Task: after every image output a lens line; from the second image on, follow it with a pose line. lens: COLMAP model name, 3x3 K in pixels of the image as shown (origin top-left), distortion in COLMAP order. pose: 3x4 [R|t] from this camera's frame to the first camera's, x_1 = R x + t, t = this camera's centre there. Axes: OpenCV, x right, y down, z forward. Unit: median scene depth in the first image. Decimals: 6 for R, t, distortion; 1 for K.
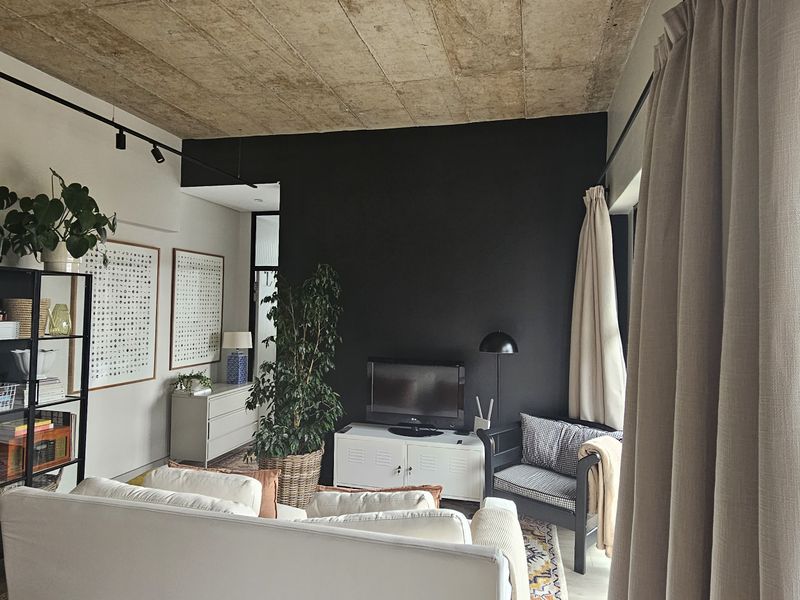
lens RADIAL K [[525.4, 0, 403.2], [0, 525.4, 296.0], [0, 0, 1]] dist [-0.003715, -0.005553]
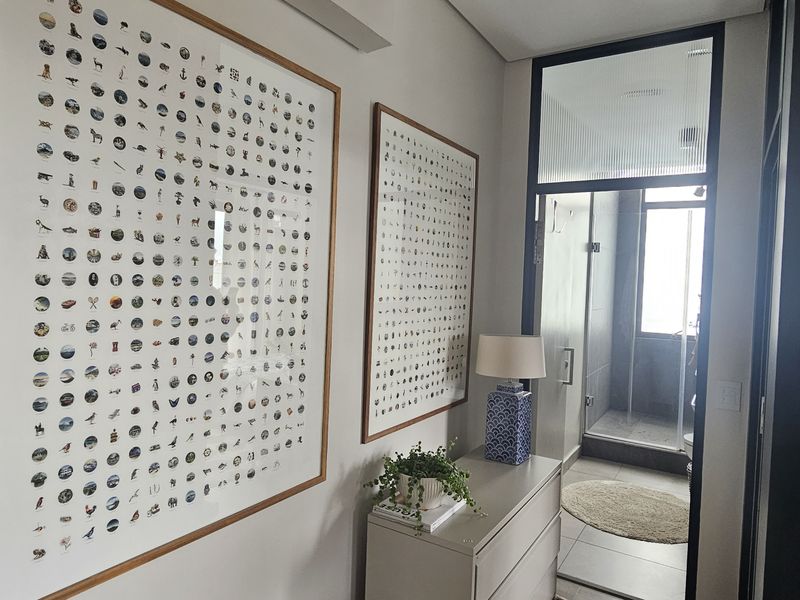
lens RADIAL K [[525.4, 0, 403.2], [0, 525.4, 296.0], [0, 0, 1]] dist [-0.003715, -0.005553]
pose [[0.950332, 0.024814, -0.310246, -0.332145], [-0.011621, 0.998951, 0.044299, 0.025040], [0.311020, -0.038493, 0.949624, 0.720479]]
